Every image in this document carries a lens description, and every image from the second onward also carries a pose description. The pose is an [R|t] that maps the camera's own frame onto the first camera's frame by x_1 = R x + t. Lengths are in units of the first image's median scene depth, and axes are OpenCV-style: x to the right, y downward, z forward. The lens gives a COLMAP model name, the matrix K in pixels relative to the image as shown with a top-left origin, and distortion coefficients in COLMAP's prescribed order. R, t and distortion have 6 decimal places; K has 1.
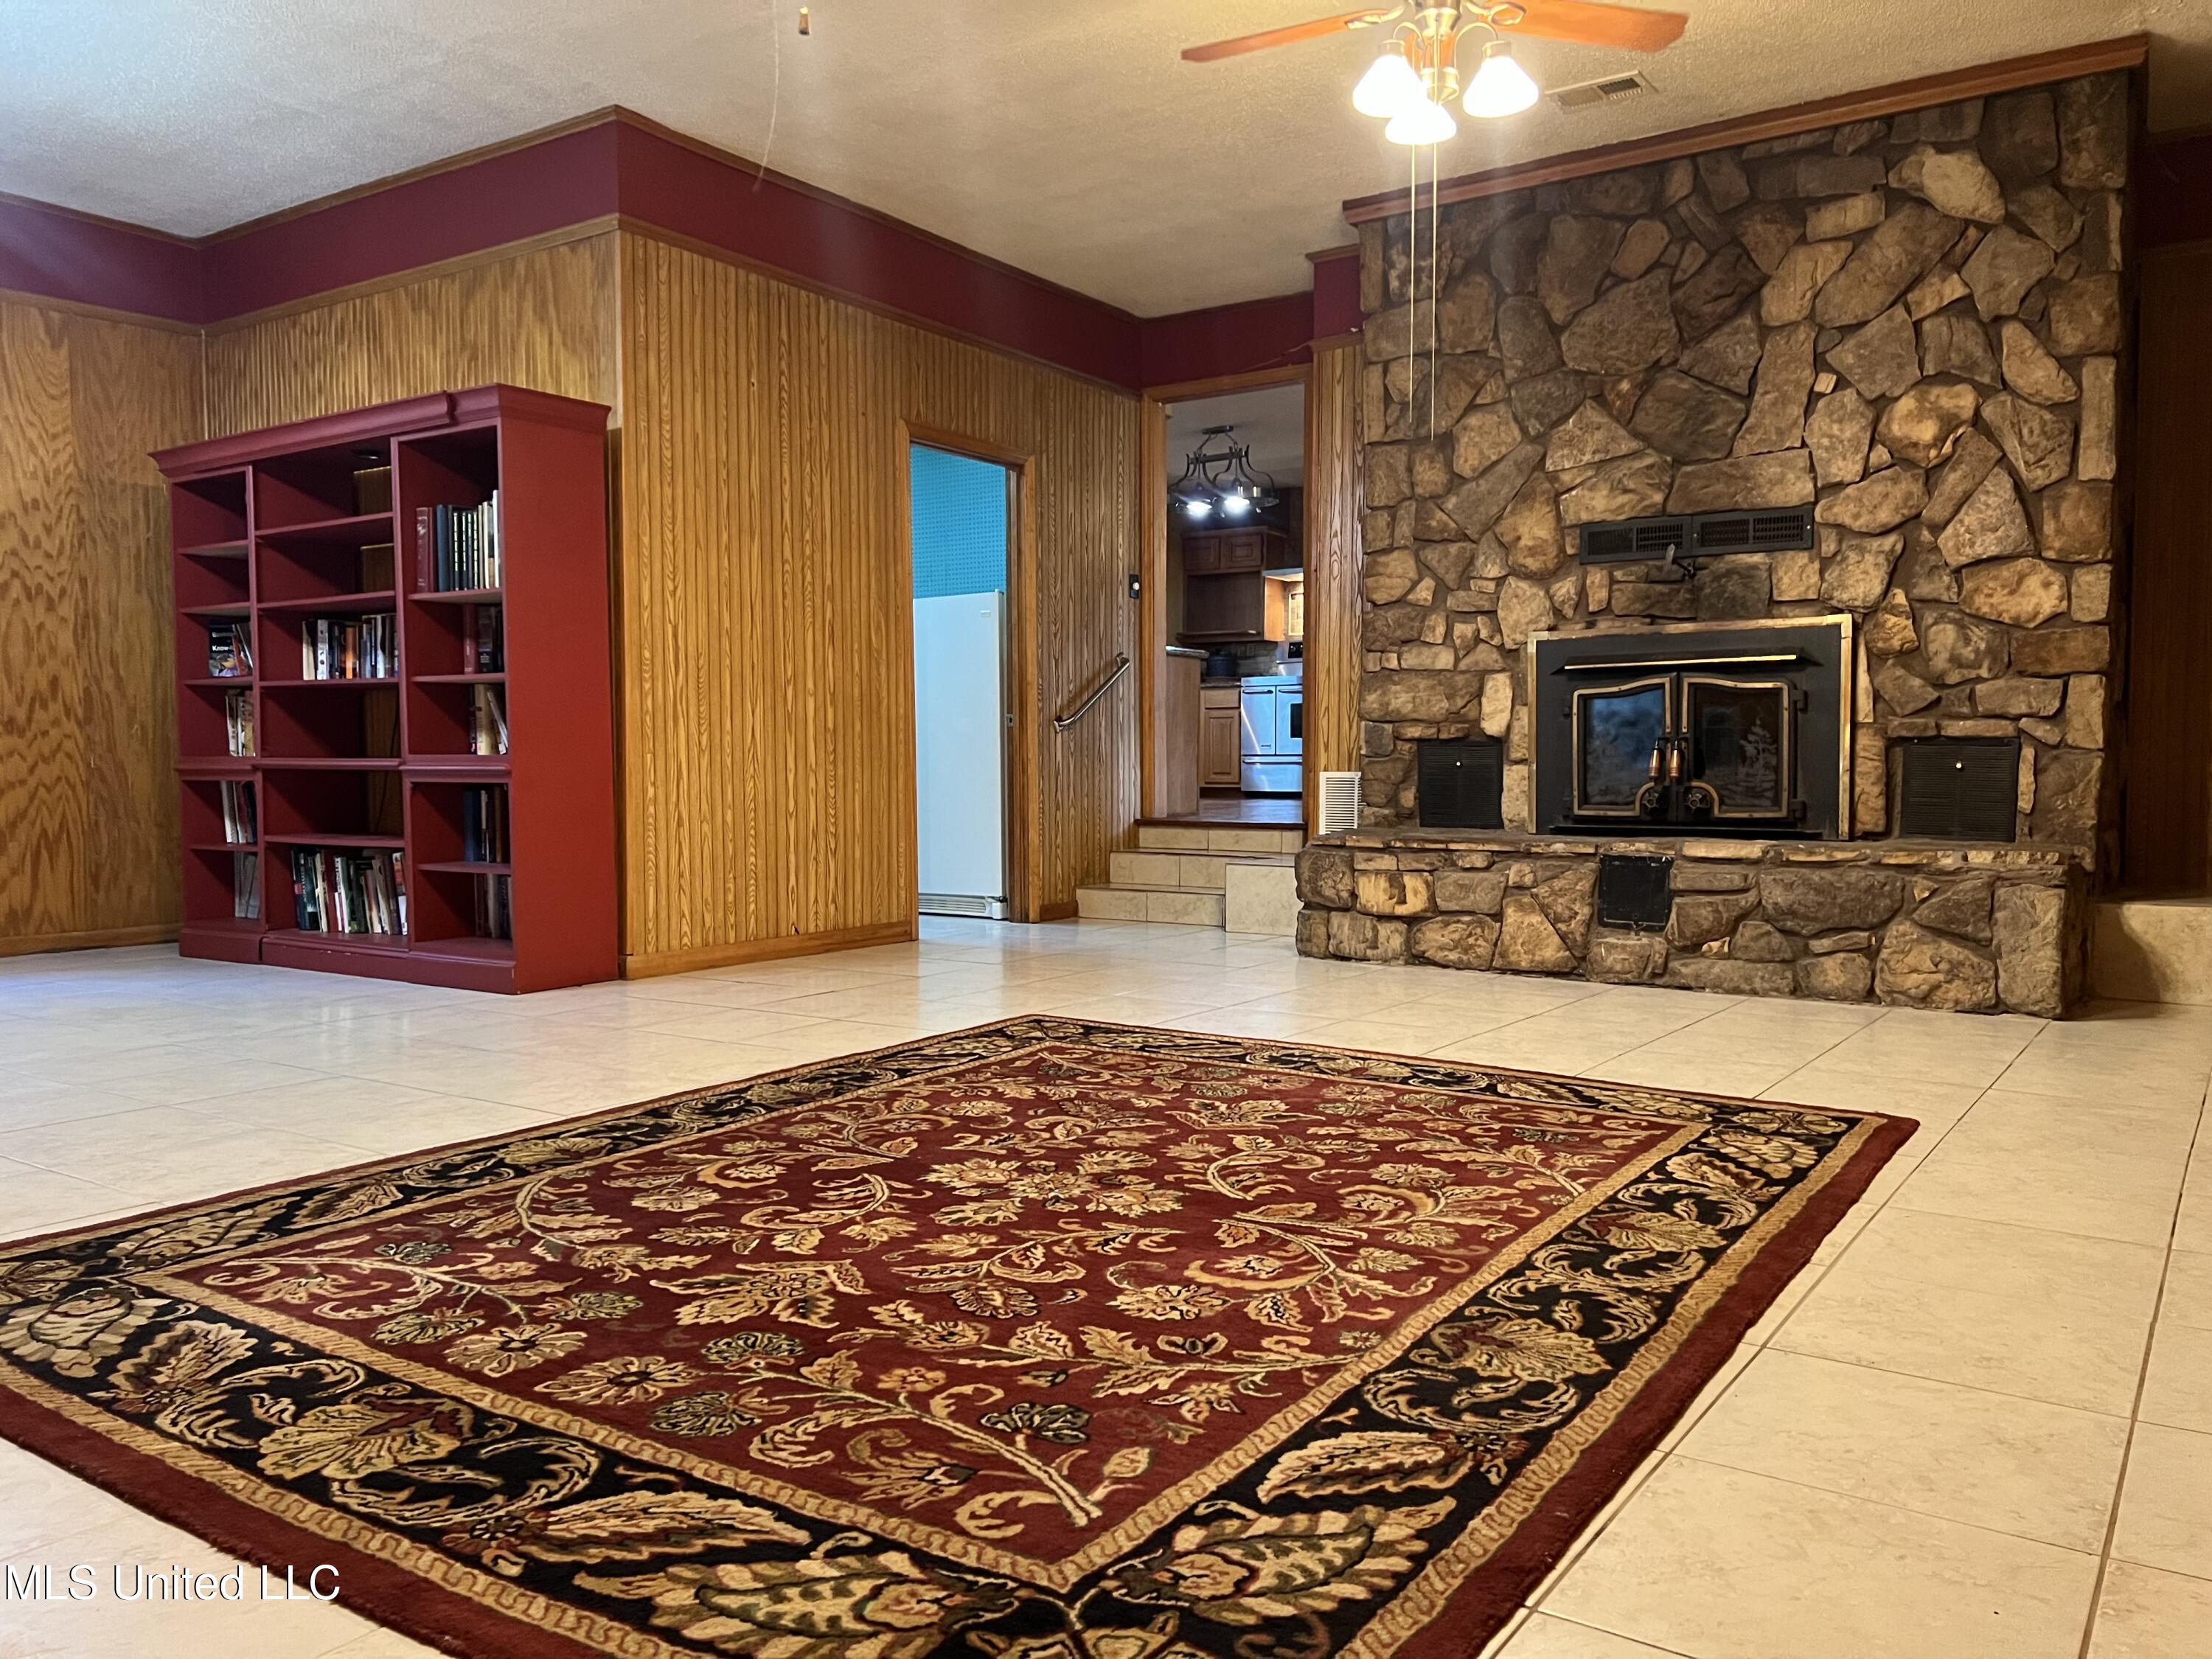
lens RADIAL K [[1657.9, 0, 1123.2], [0, 1657.9, 845.3], [0, 0, 1]] dist [0.066621, -0.075687]
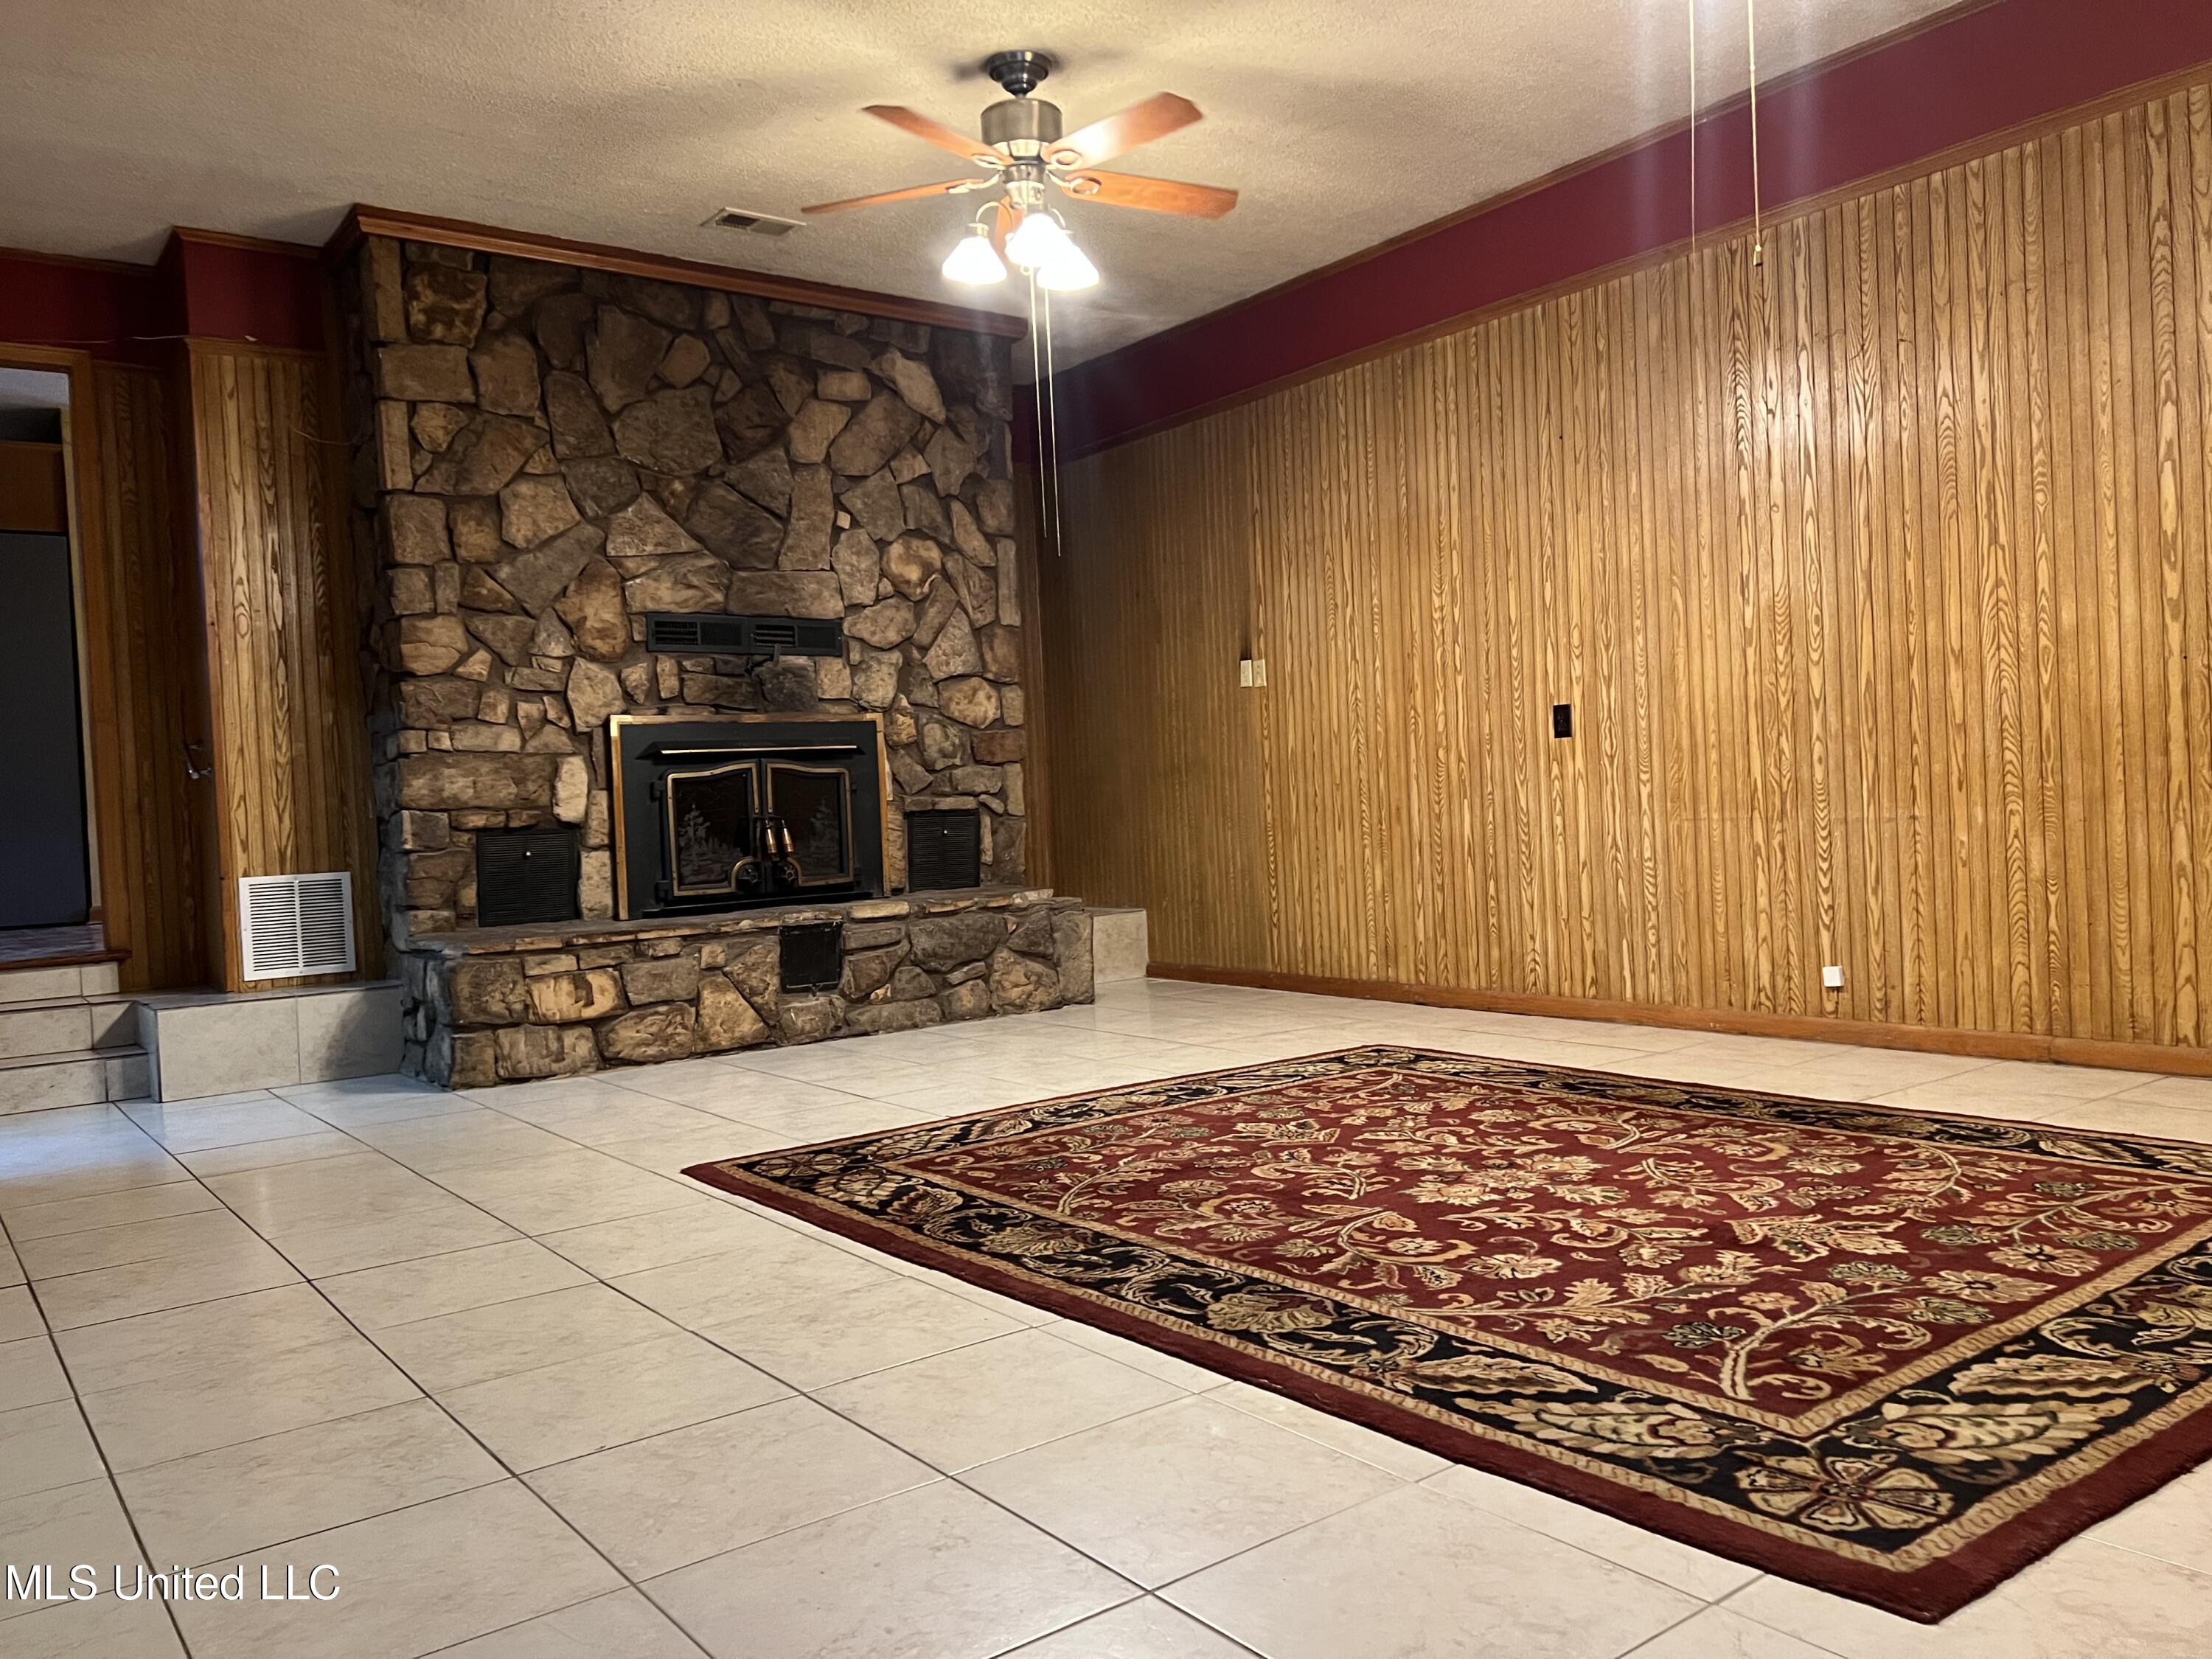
lens RADIAL K [[1657.9, 0, 1130.7], [0, 1657.9, 849.7], [0, 0, 1]] dist [0.066621, -0.075687]
pose [[0.306578, -0.045299, 0.950767, -0.686555], [0.094511, 0.995380, 0.016949, -0.042238], [-0.947142, 0.084662, 0.309443, 0.469257]]
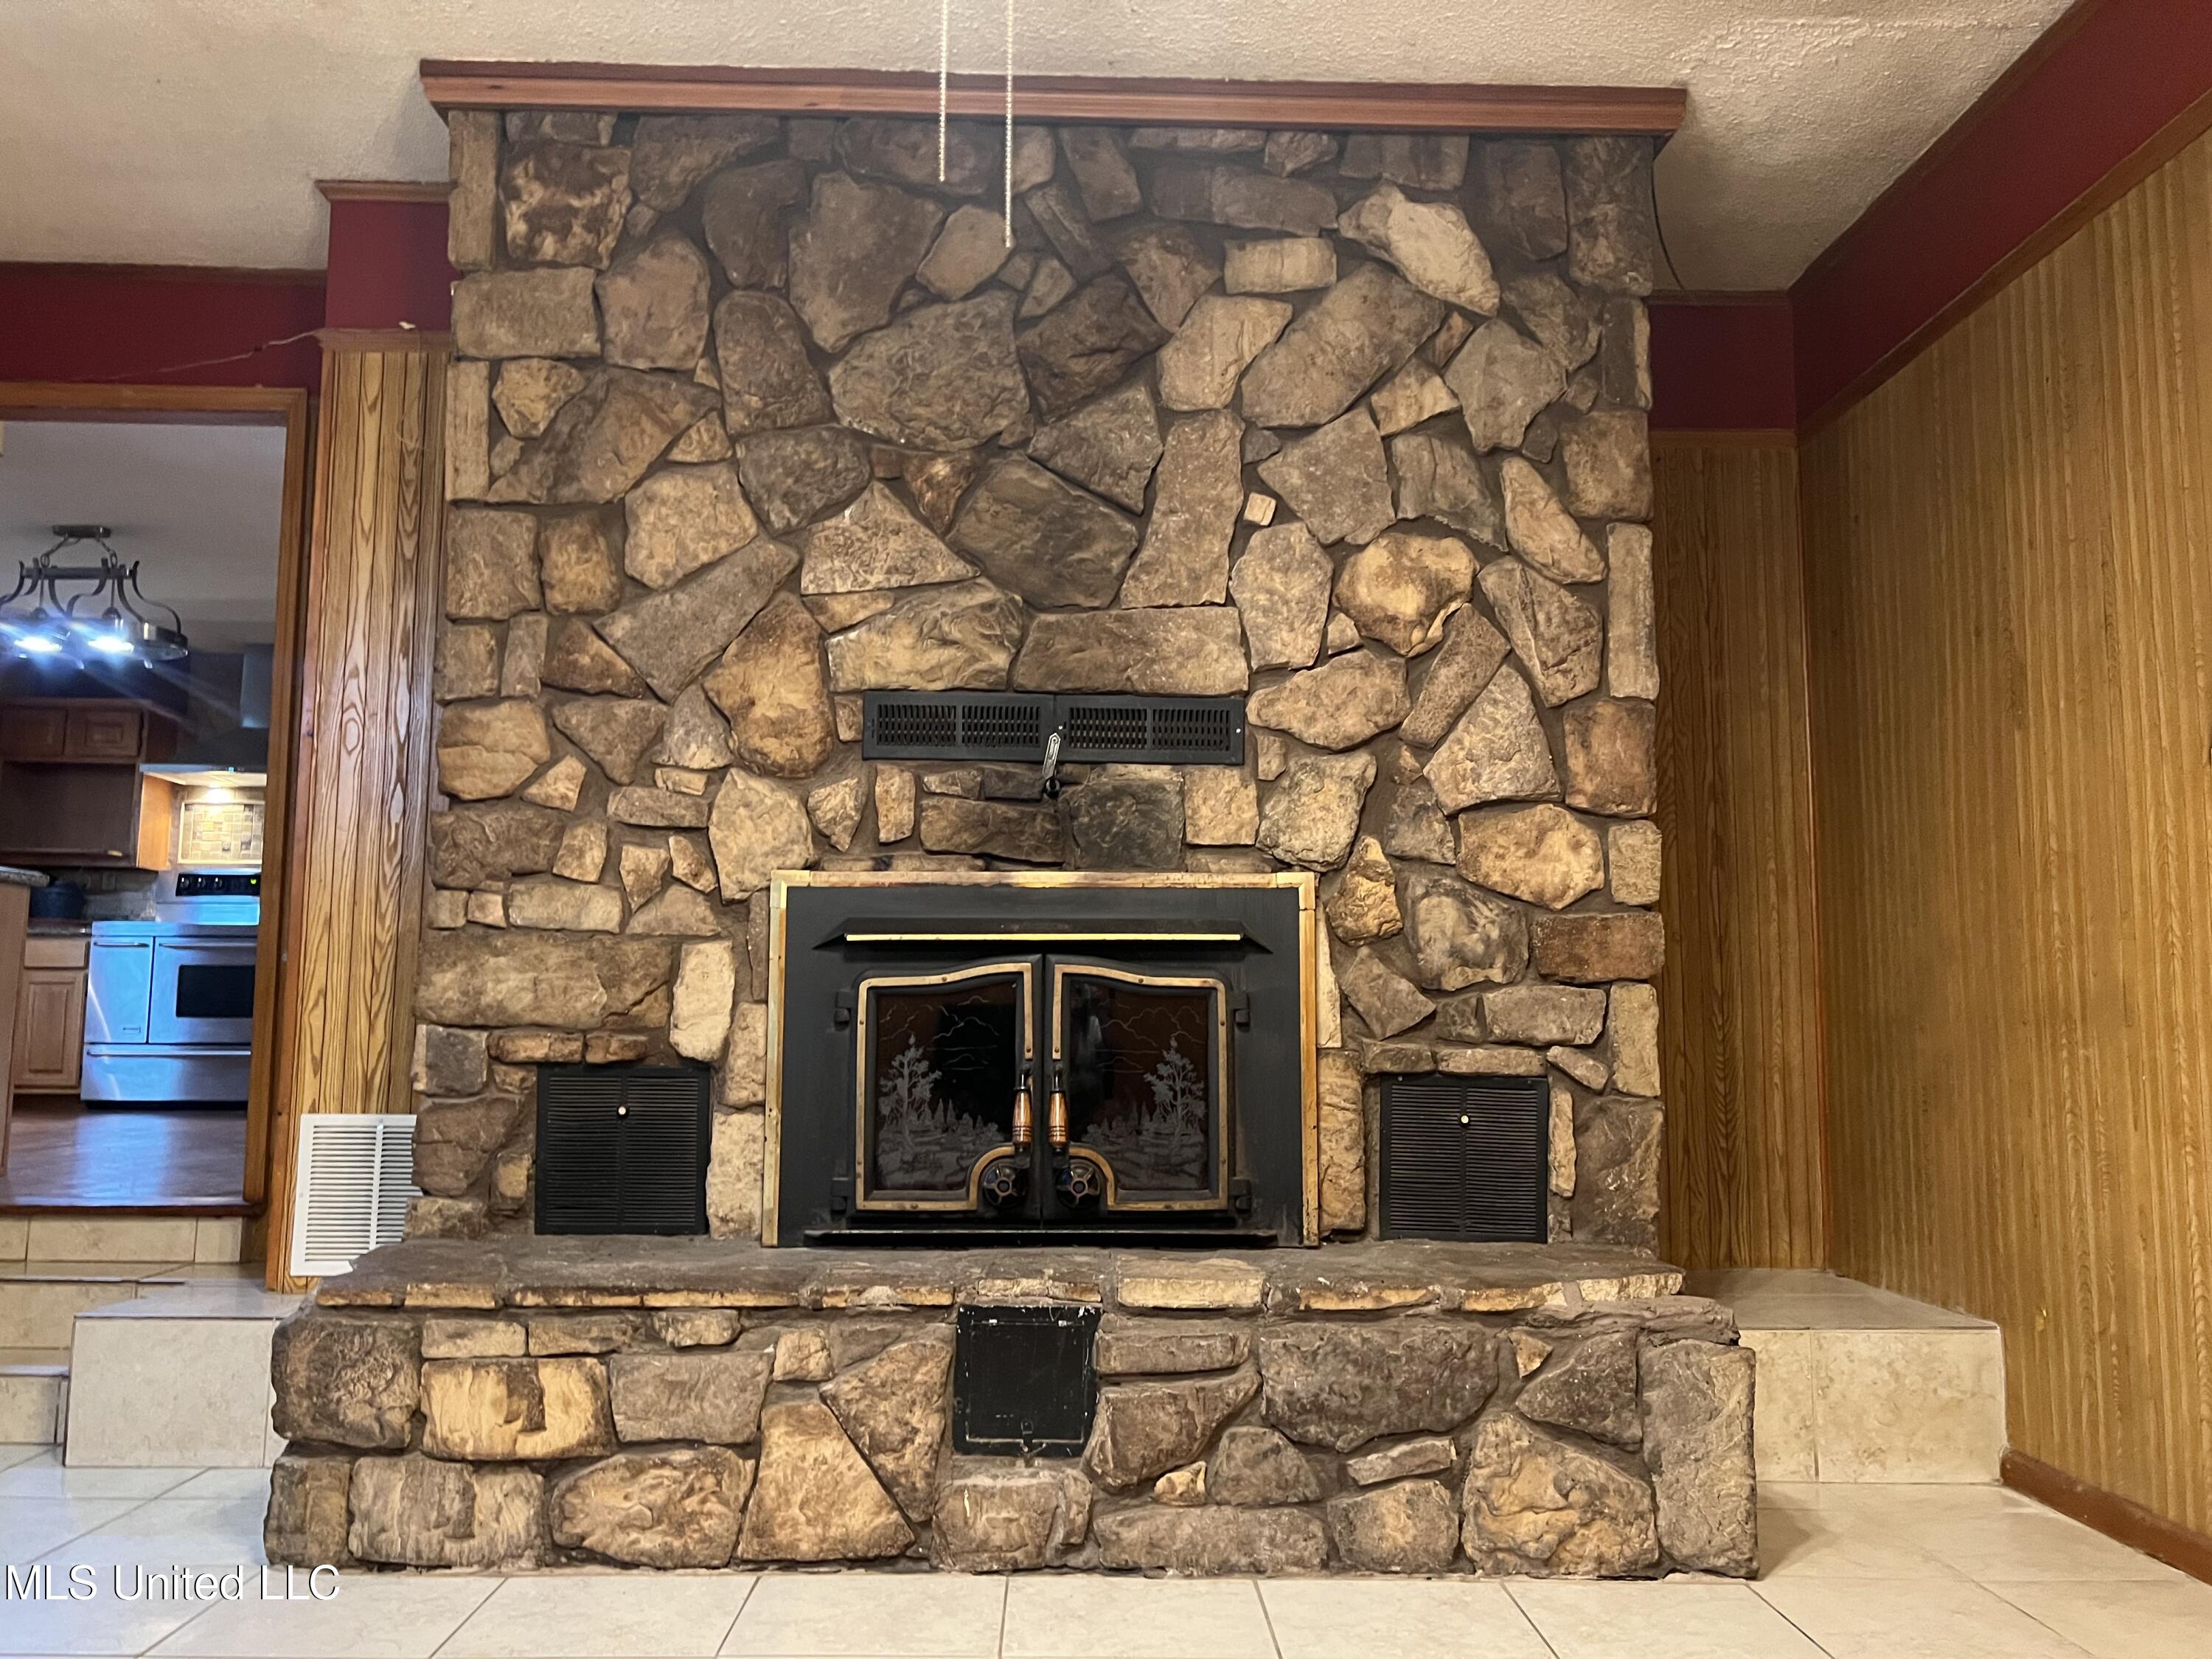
lens RADIAL K [[1657.9, 0, 1100.9], [0, 1657.9, 848.6], [0, 0, 1]] dist [0.066621, -0.075687]
pose [[0.809632, 0.067059, 0.583094, 0.012692], [0.021889, 0.989311, -0.144169, -0.061368], [-0.586530, 0.129487, 0.799510, 0.567167]]
